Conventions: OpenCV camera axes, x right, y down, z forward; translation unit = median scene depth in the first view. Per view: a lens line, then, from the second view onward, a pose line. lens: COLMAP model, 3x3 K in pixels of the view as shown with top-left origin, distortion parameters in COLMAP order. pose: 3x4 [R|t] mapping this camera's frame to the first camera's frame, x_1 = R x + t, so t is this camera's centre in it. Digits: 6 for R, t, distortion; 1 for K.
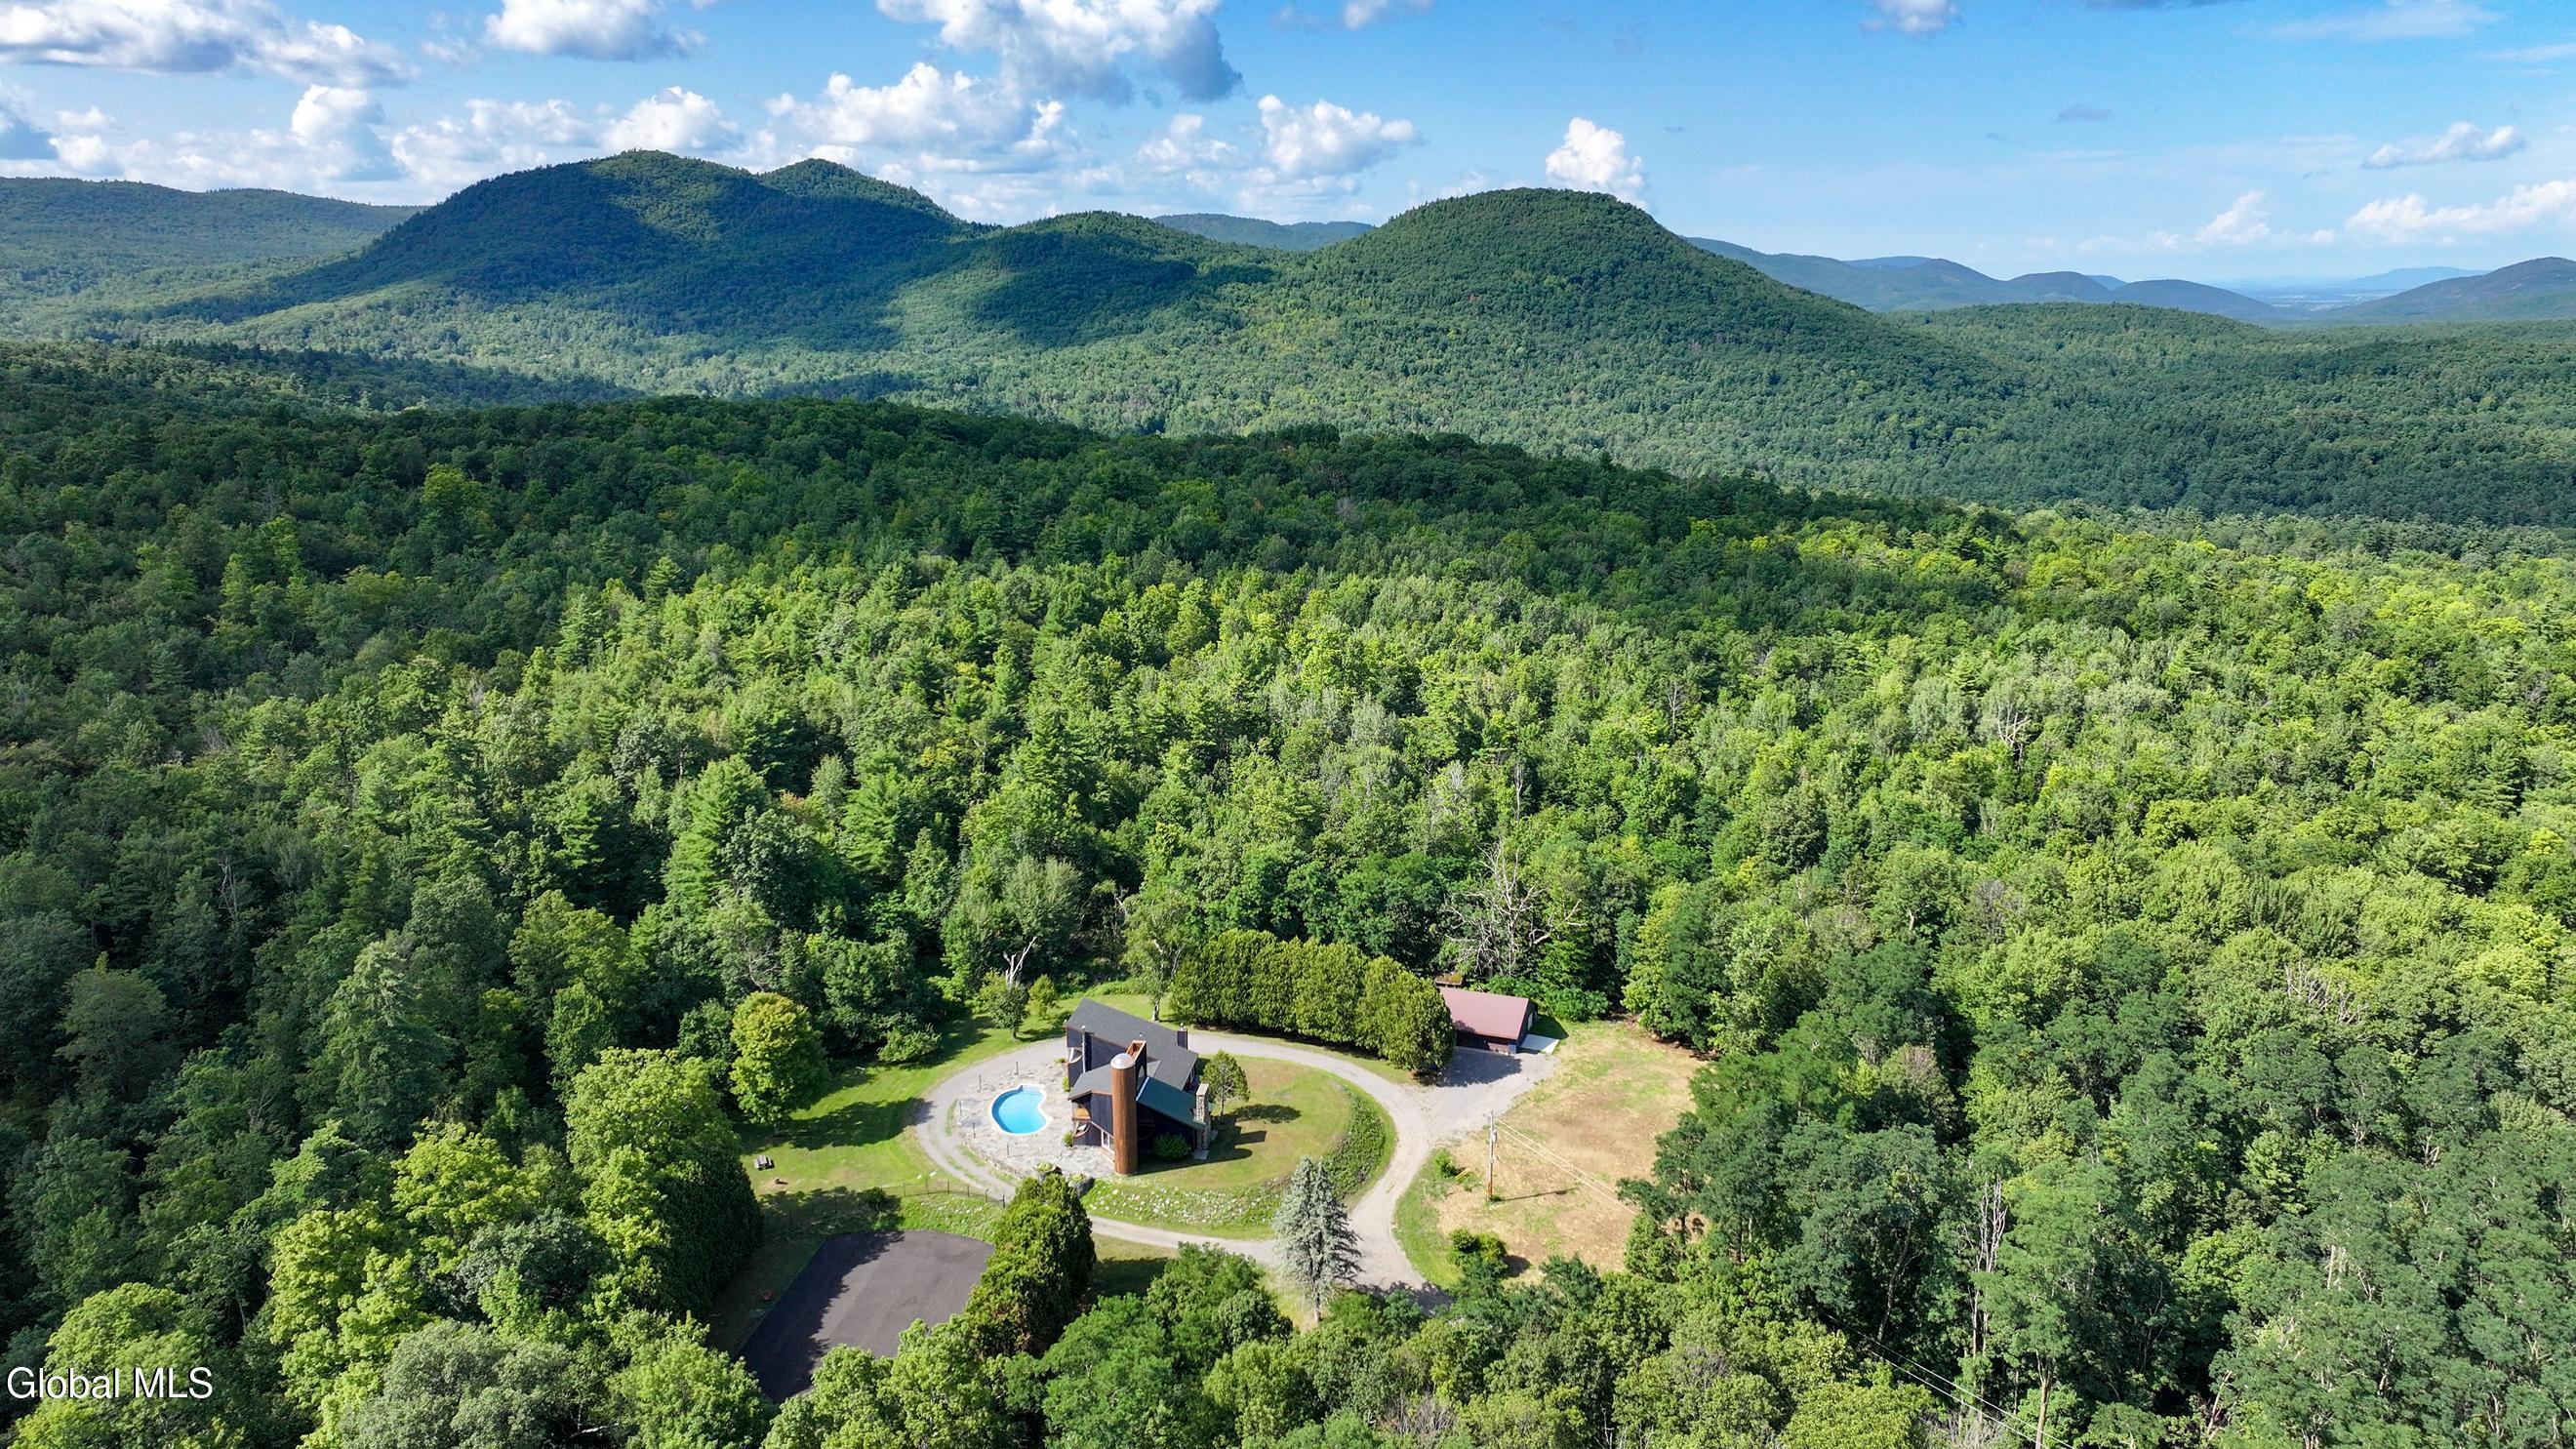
lens RADIAL K [[1809.6, 0, 1293.0], [0, 1809.6, 713.6], [0, 0, 1]] dist [-0.001511, 0.019056]
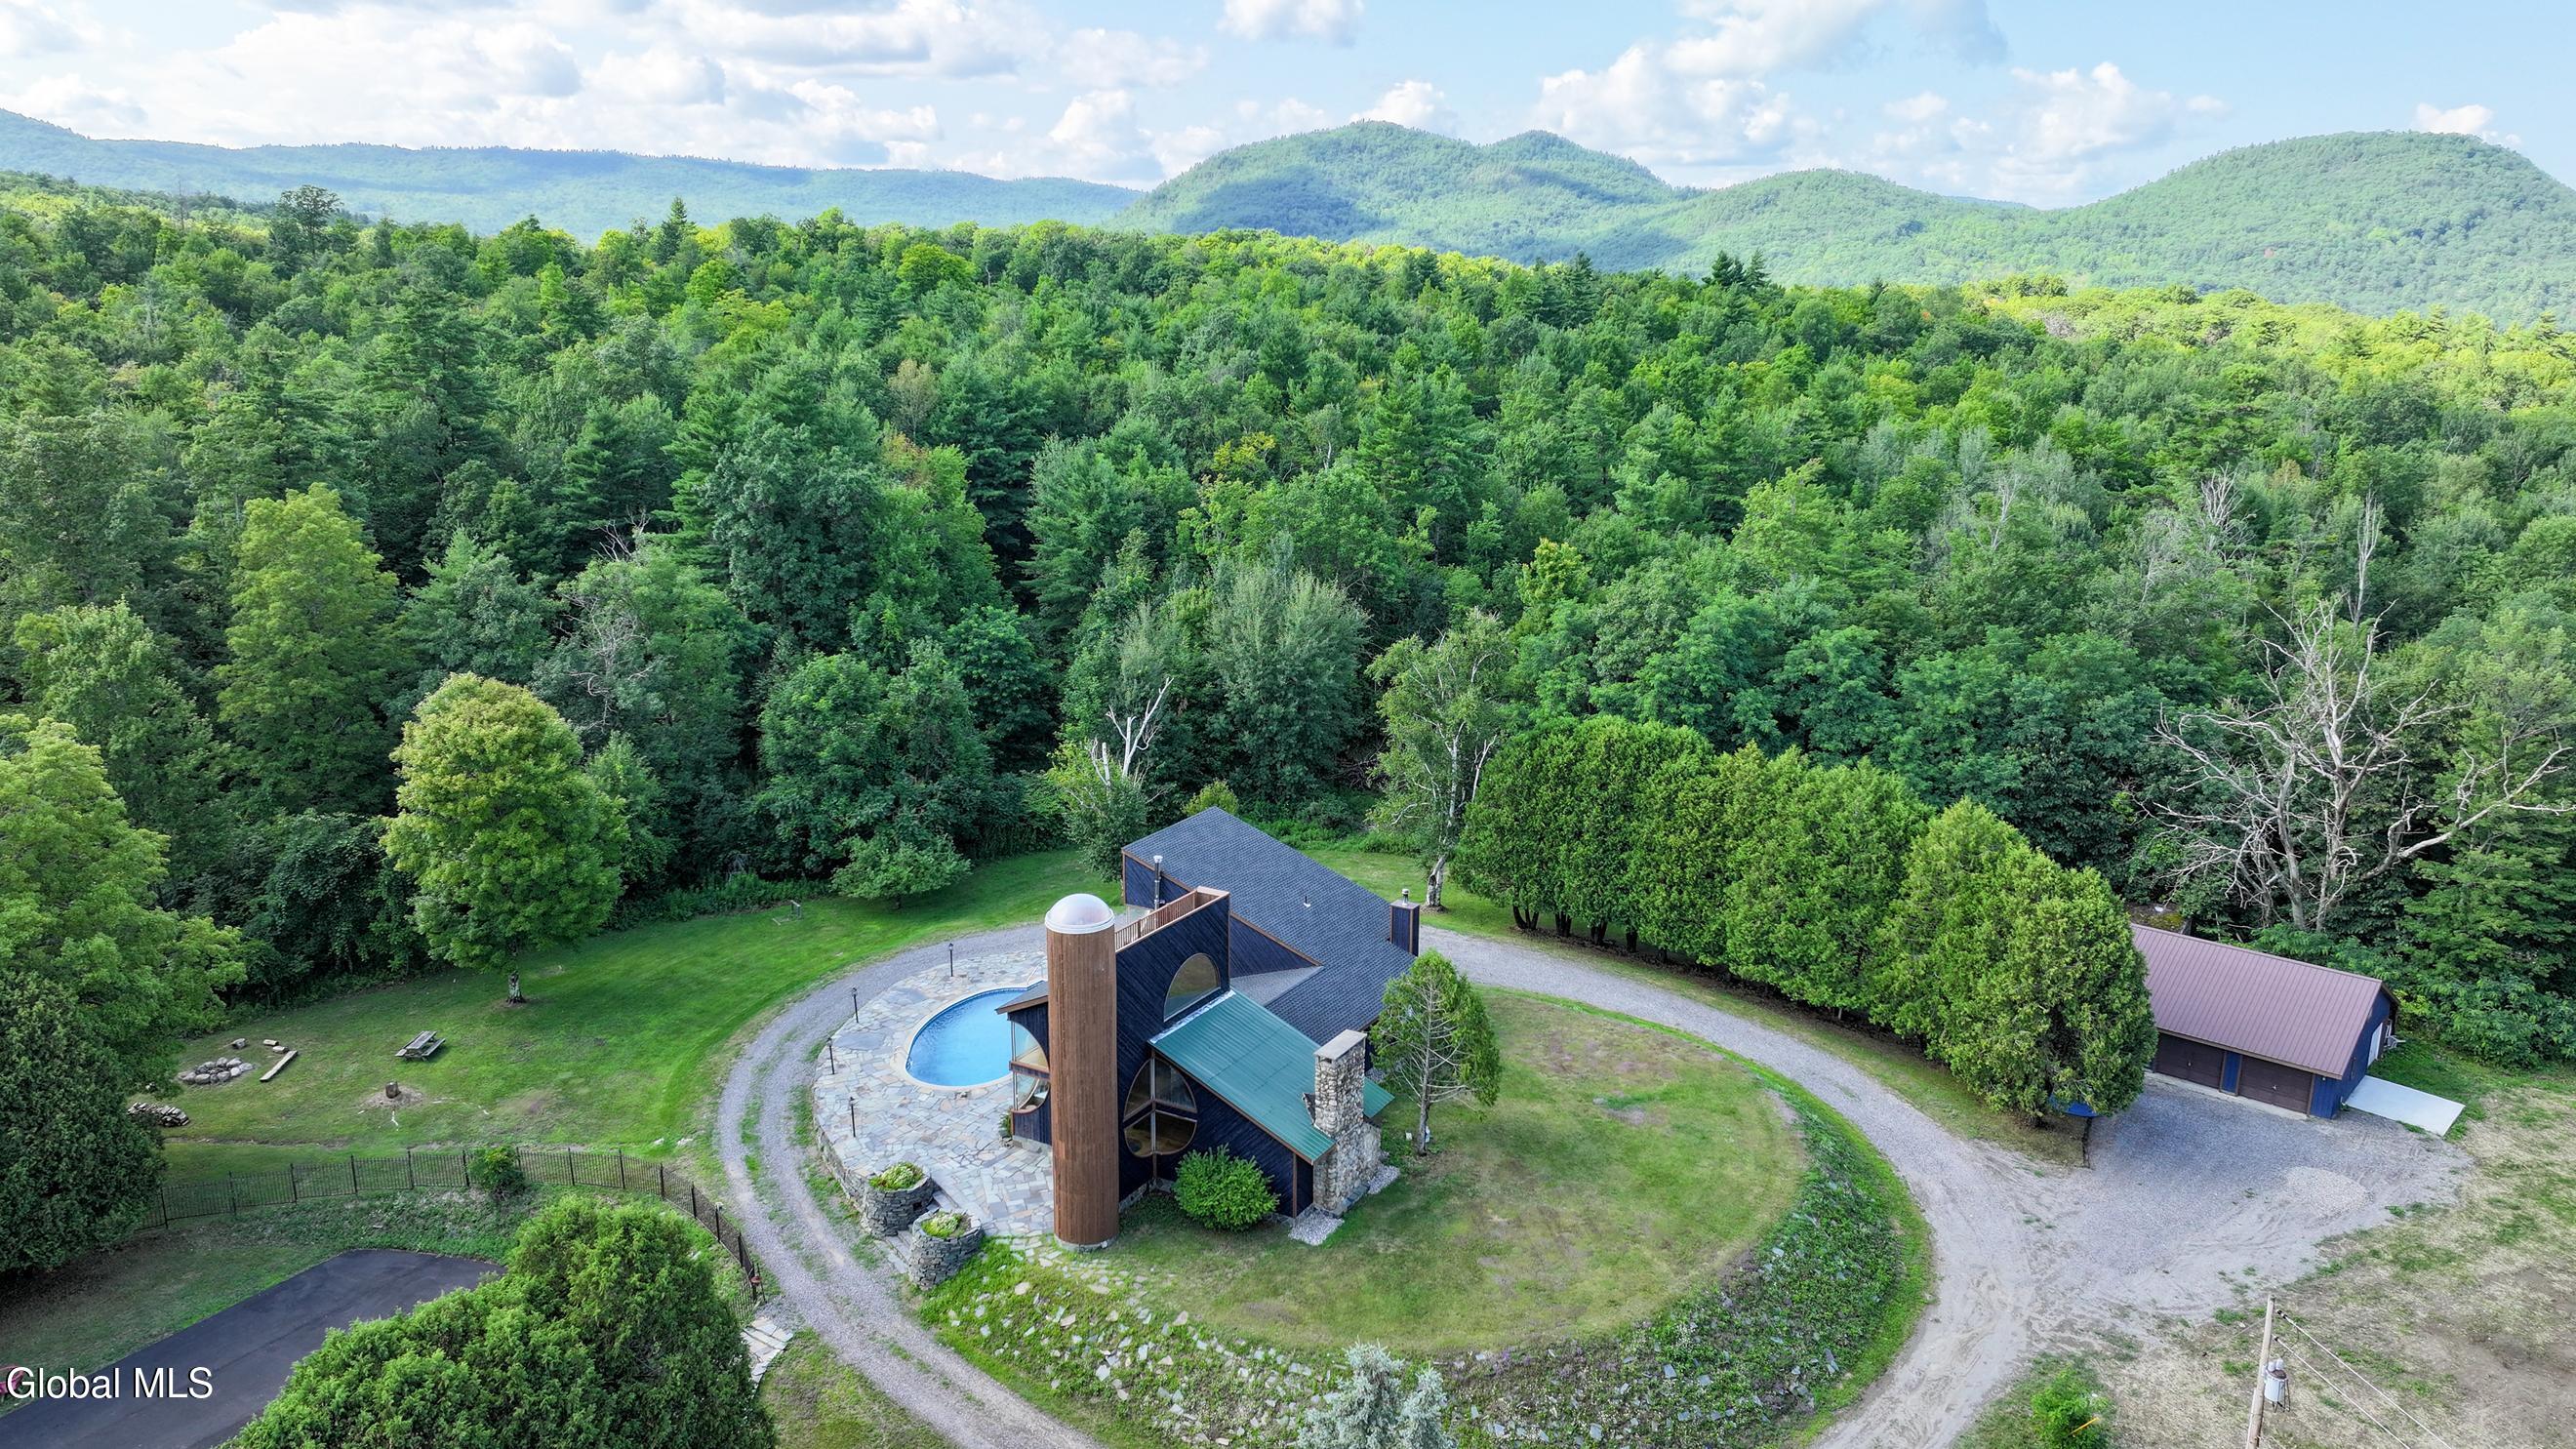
lens RADIAL K [[1809.6, 0, 1293.0], [0, 1809.6, 713.6], [0, 0, 1]] dist [-0.001511, 0.019056]
pose [[0.926995, 0.097892, -0.362074, 0.050710], [-0.098003, 0.995021, 0.018107, 0.114405], [0.362044, 0.018699, 0.931974, 0.552356]]
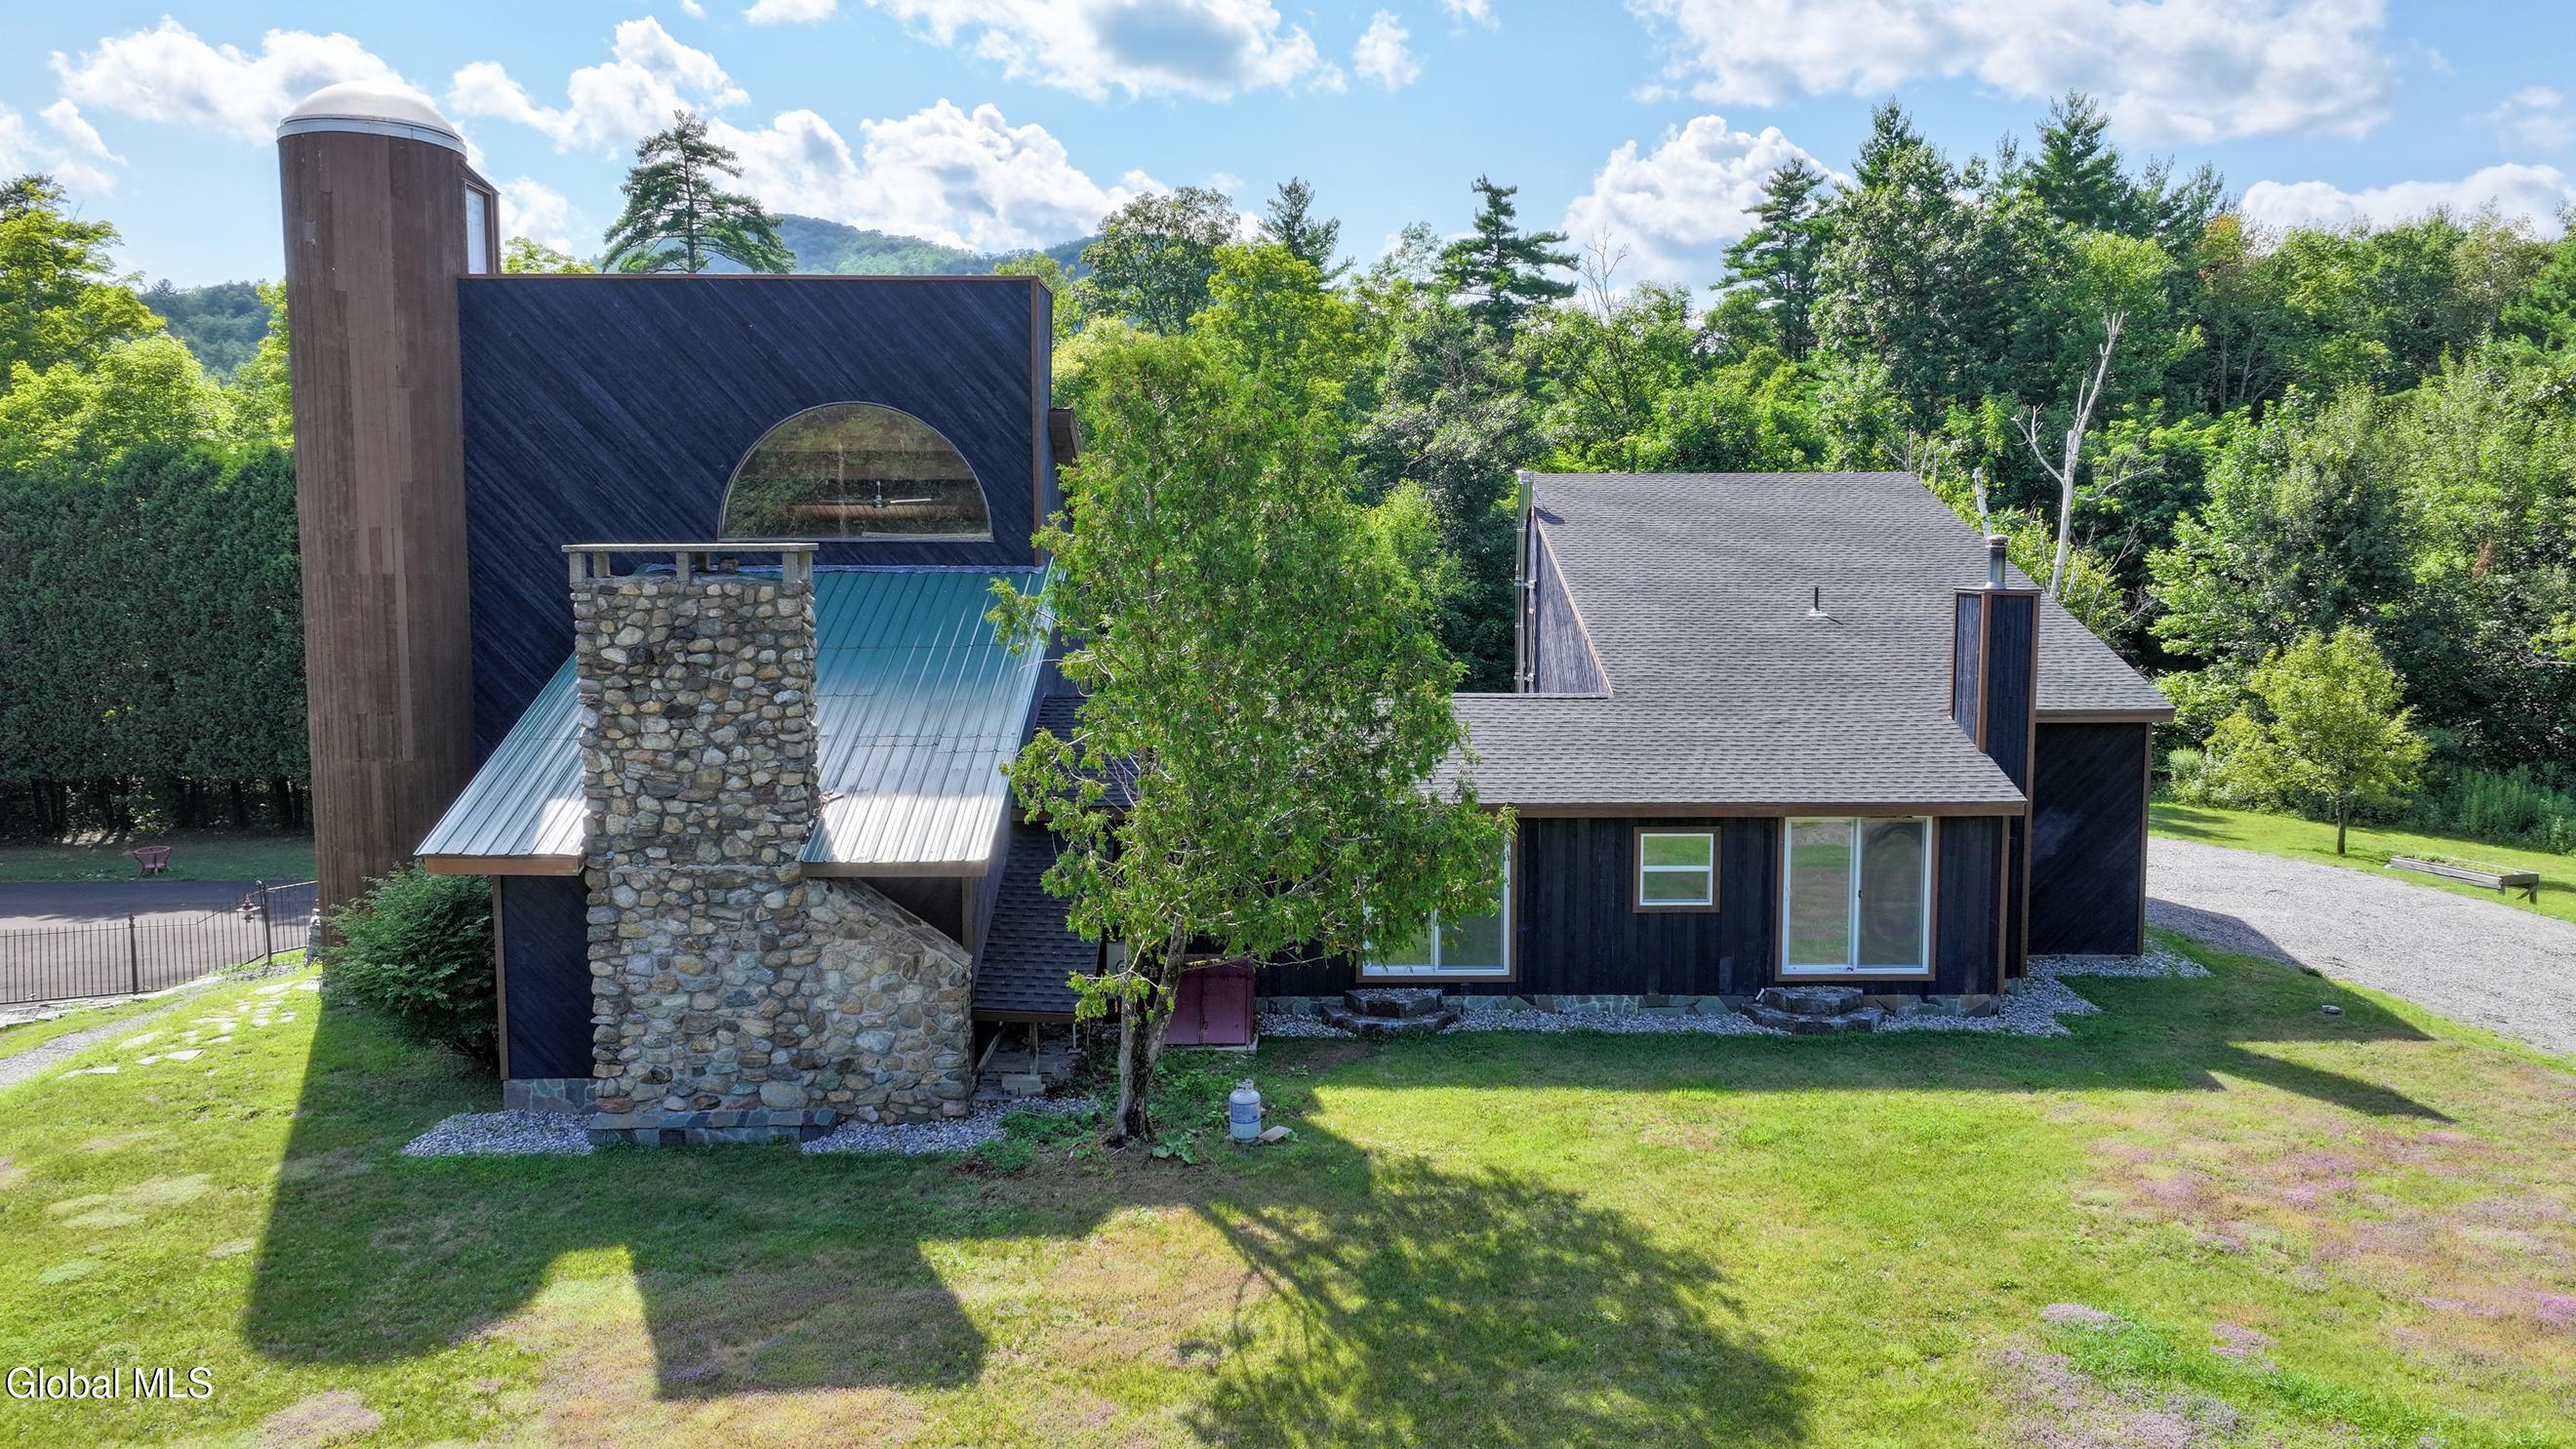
lens RADIAL K [[1808.0, 0, 1297.6], [0, 1808.0, 714.5], [0, 0, 1]] dist [0.003995, 0.012496]
pose [[0.153703, 0.096293, -0.983414, 0.046472], [-0.232673, 0.970782, 0.058691, 0.167315], [0.960333, 0.219793, 0.171617, 0.838658]]
